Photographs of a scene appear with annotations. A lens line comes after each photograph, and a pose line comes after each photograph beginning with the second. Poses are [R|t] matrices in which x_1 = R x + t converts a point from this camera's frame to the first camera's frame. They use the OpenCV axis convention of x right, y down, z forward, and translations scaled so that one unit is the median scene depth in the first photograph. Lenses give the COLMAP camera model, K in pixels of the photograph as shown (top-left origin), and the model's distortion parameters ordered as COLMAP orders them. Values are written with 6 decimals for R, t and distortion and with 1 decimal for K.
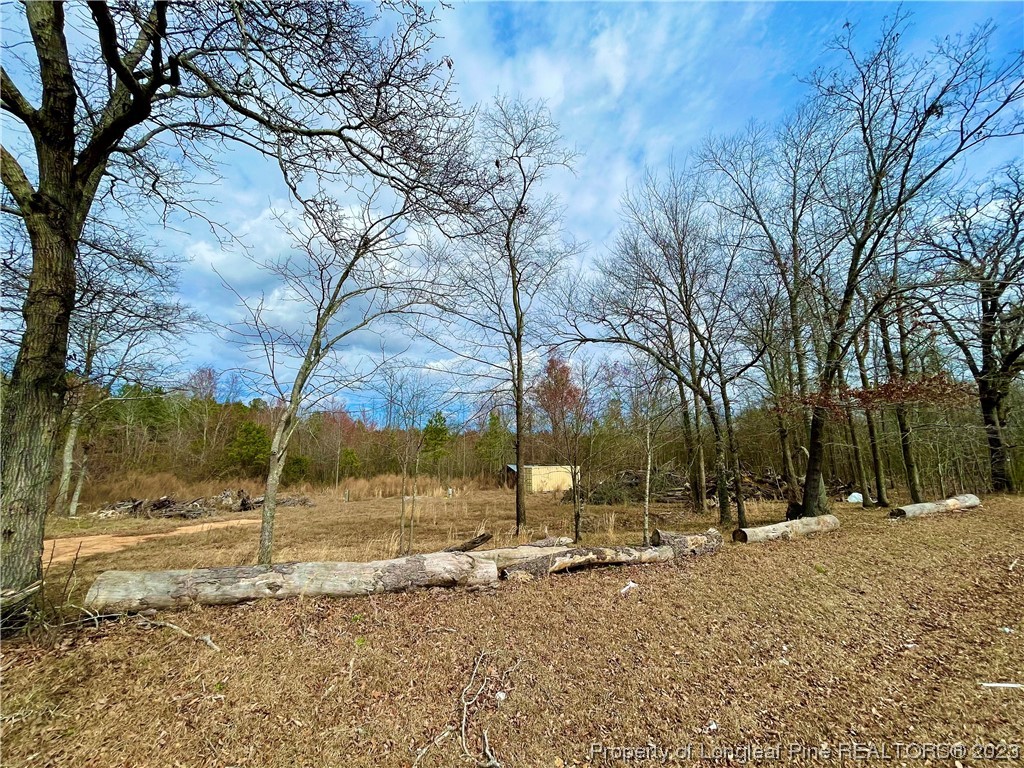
lens RADIAL K [[398.4, 0, 512.0], [0, 398.4, 384.0], [0, 0, 1]] dist [0.000627, 0.000084]
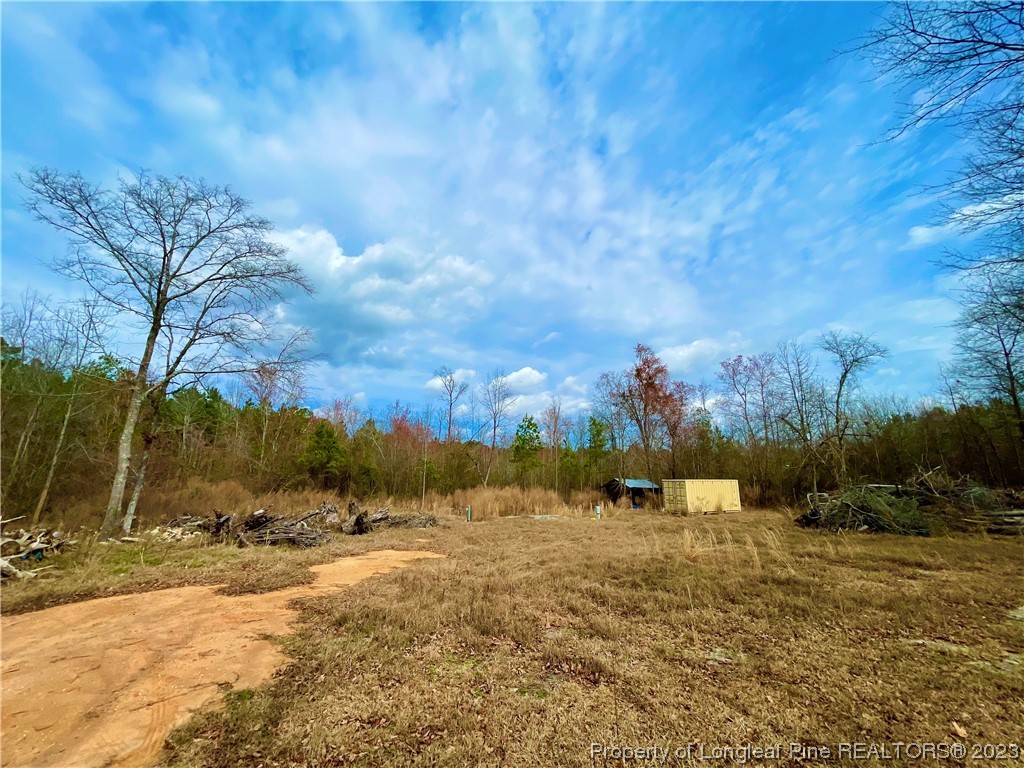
lens RADIAL K [[398.4, 0, 512.0], [0, 398.4, 384.0], [0, 0, 1]] dist [0.000627, 0.000084]
pose [[0.998012, 0.001232, -0.063015, -0.351979], [-0.004071, 0.998981, -0.044955, 0.086386], [0.062895, 0.045122, 0.997000, 0.305492]]
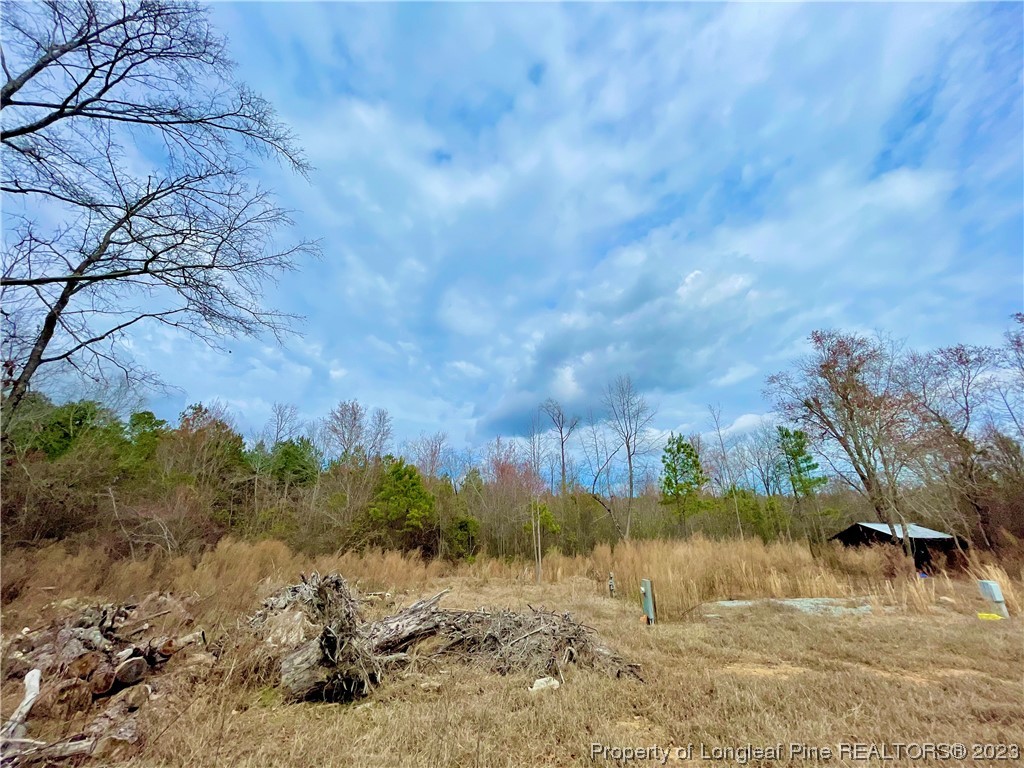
lens RADIAL K [[398.4, 0, 512.0], [0, 398.4, 384.0], [0, 0, 1]] dist [0.000627, 0.000084]
pose [[0.943694, -0.126389, -0.305724, -0.489766], [0.069816, 0.979416, -0.189394, 0.202516], [0.323368, 0.157385, 0.933093, 0.792971]]
